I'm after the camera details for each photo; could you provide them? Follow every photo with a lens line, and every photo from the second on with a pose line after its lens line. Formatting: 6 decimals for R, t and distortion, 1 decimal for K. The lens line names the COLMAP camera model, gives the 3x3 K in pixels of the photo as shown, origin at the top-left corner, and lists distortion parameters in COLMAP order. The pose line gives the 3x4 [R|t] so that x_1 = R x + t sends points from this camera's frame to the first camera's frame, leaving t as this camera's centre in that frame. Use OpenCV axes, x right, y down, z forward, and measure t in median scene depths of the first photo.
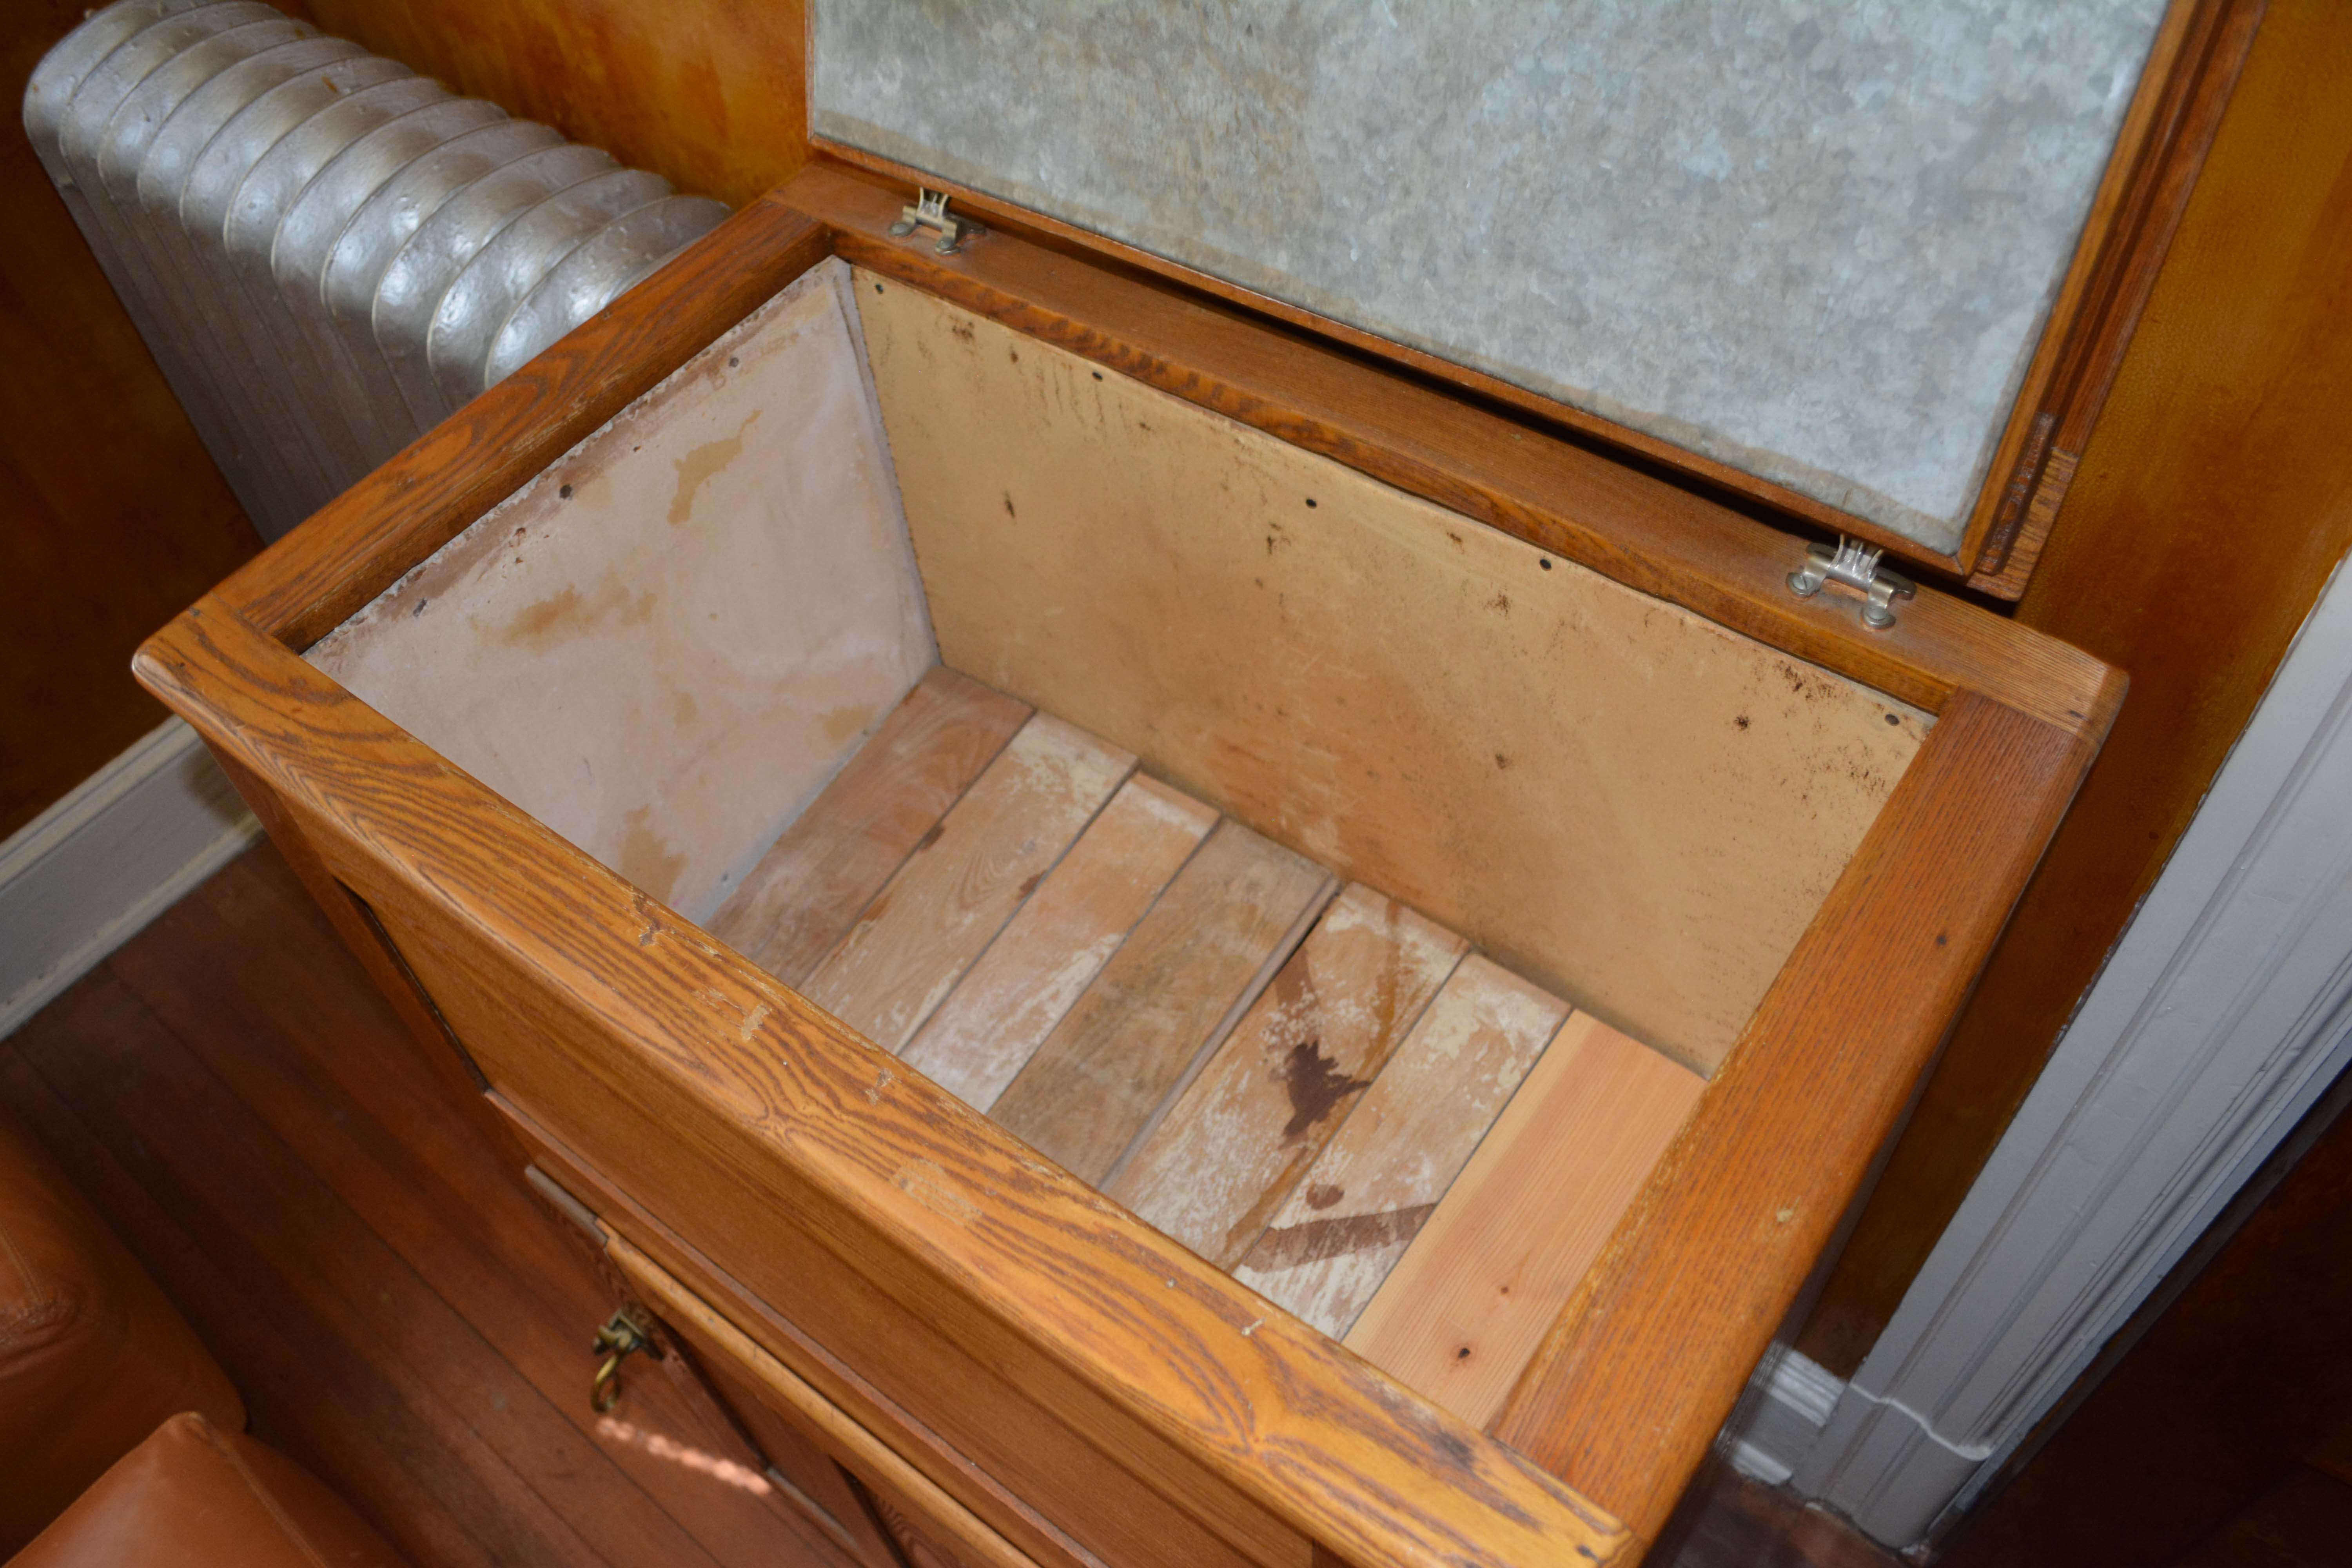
lens RADIAL K [[1841.4, 0, 1164.7], [0, 1841.4, 787.2], [0, 0, 1]] dist [-0.081803, 0.005483]
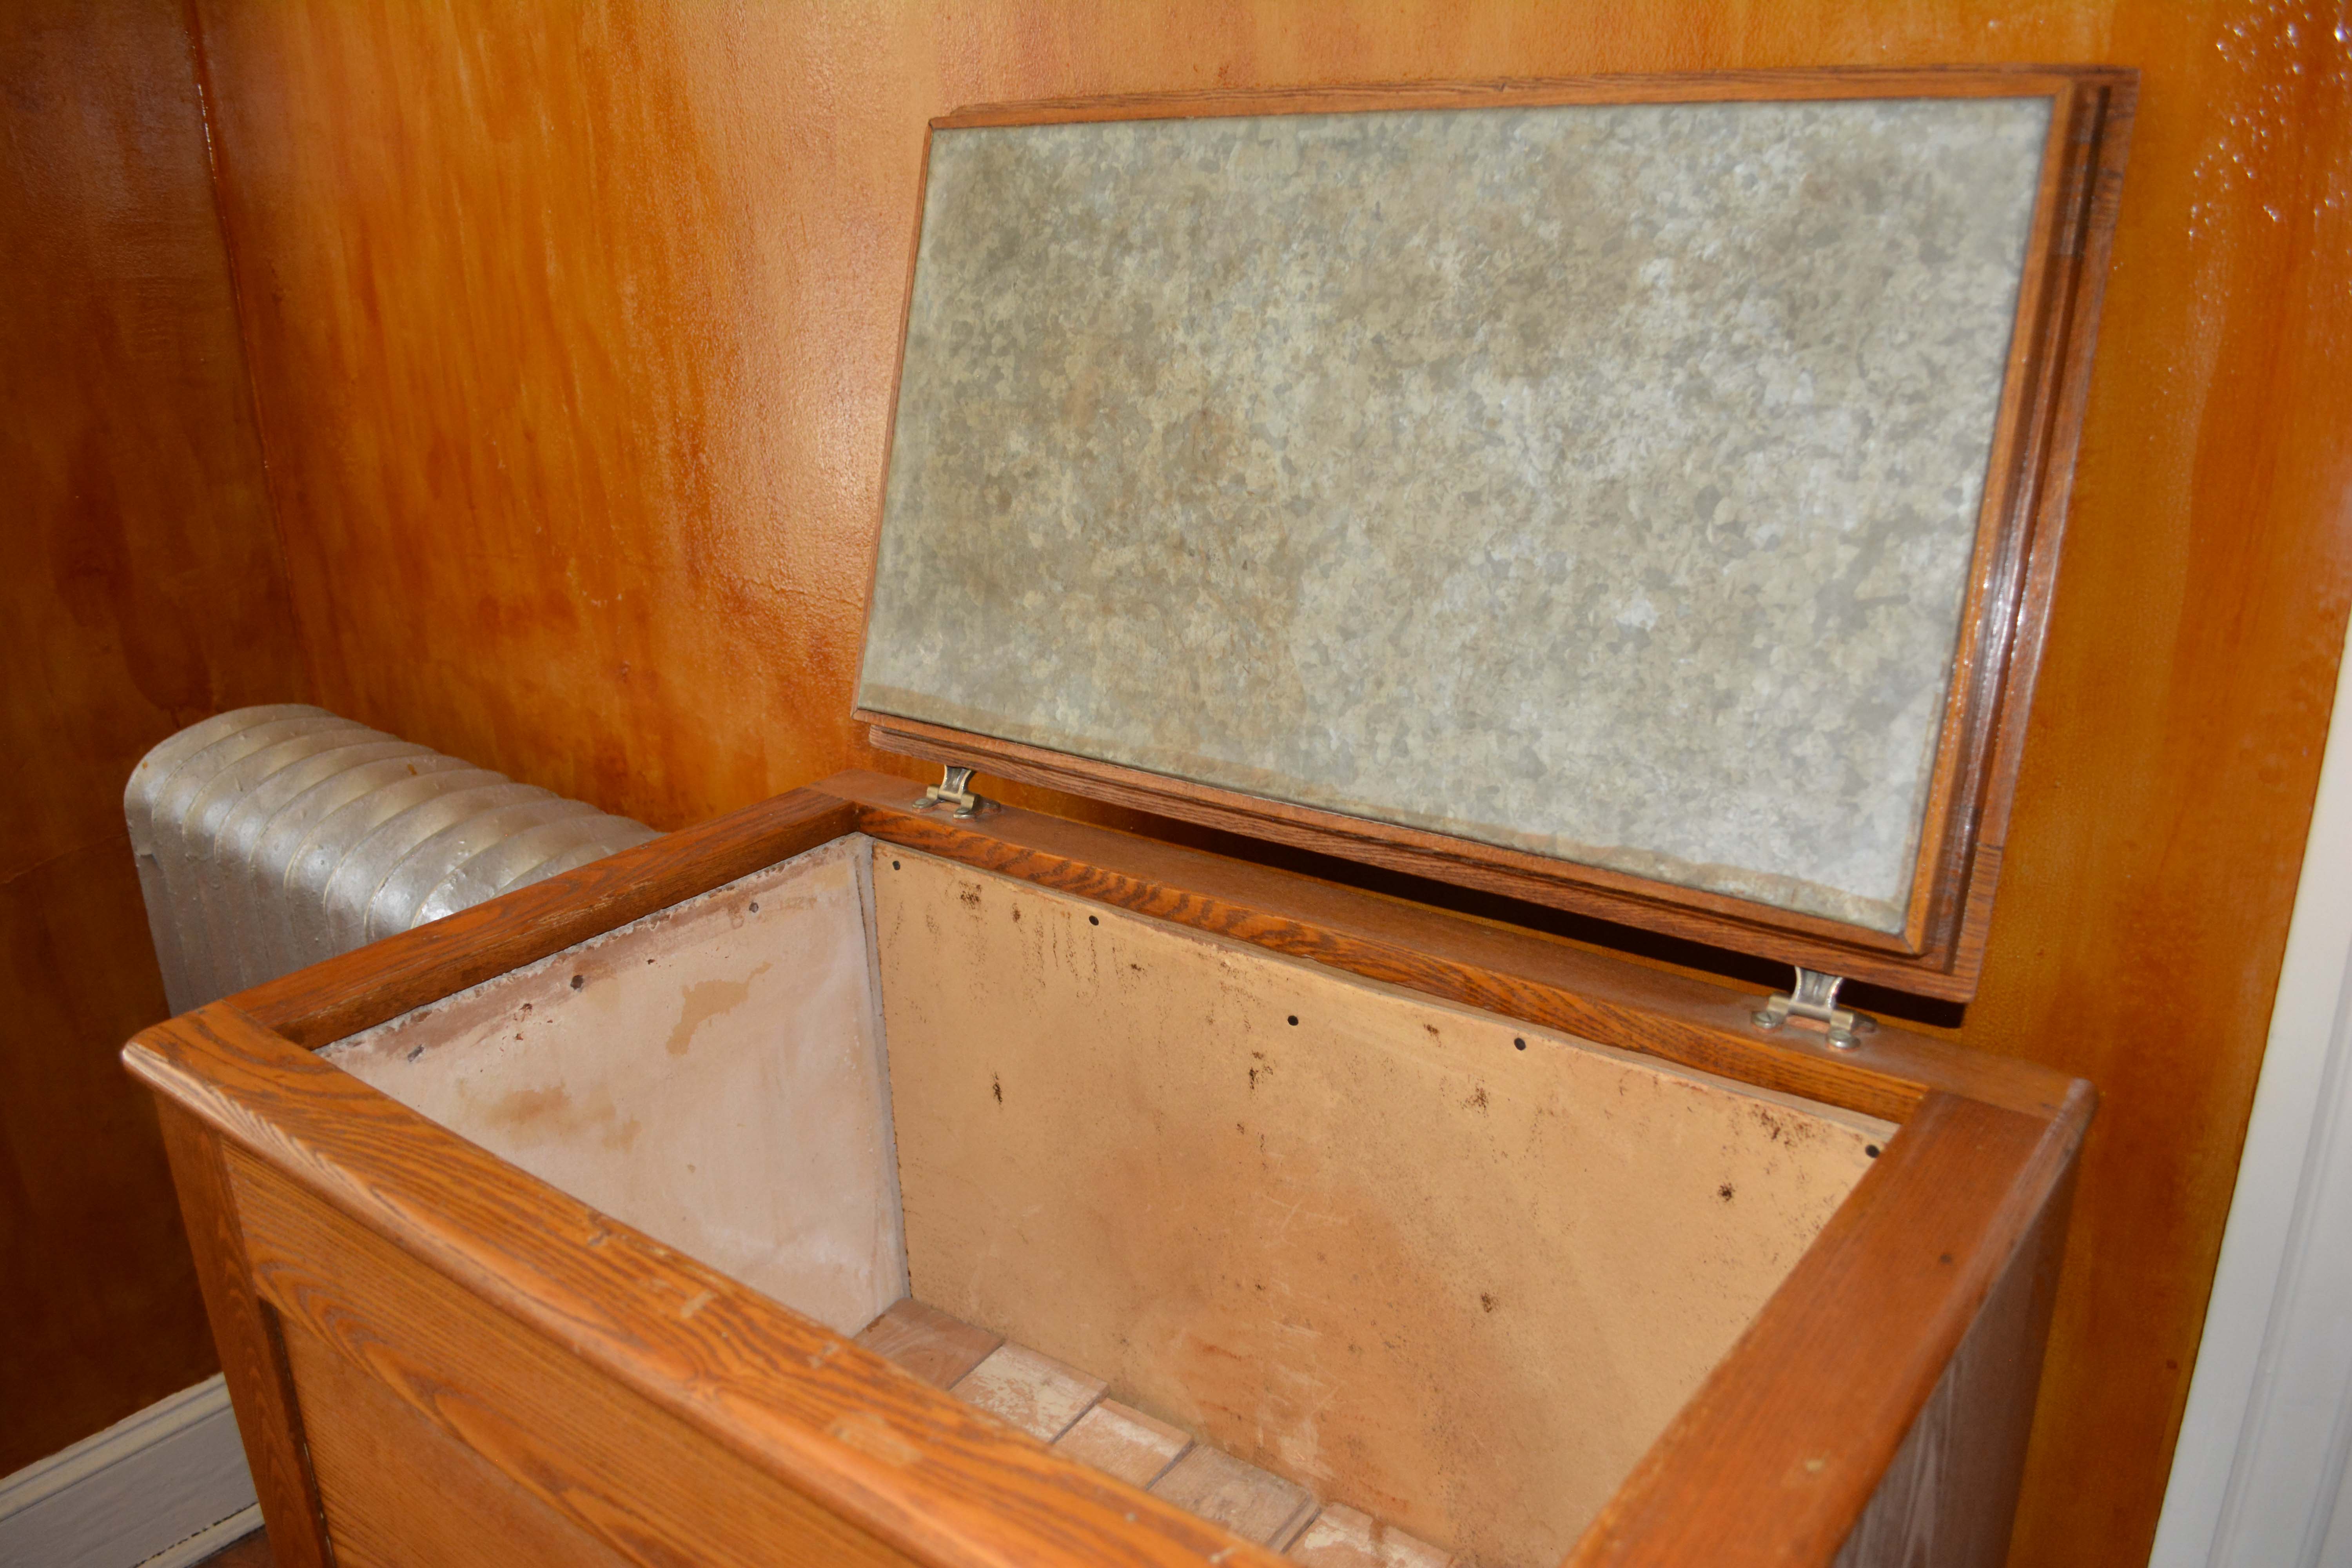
lens RADIAL K [[1847.2, 0, 1170.5], [0, 1847.2, 805.4], [0, 0, 1]] dist [-0.084379, 0.012431]
pose [[0.998894, 0.047008, 0.000969, 0.004368], [-0.039660, 0.853457, -0.519653, 0.330746], [-0.025255, 0.519039, 0.854377, 0.054712]]
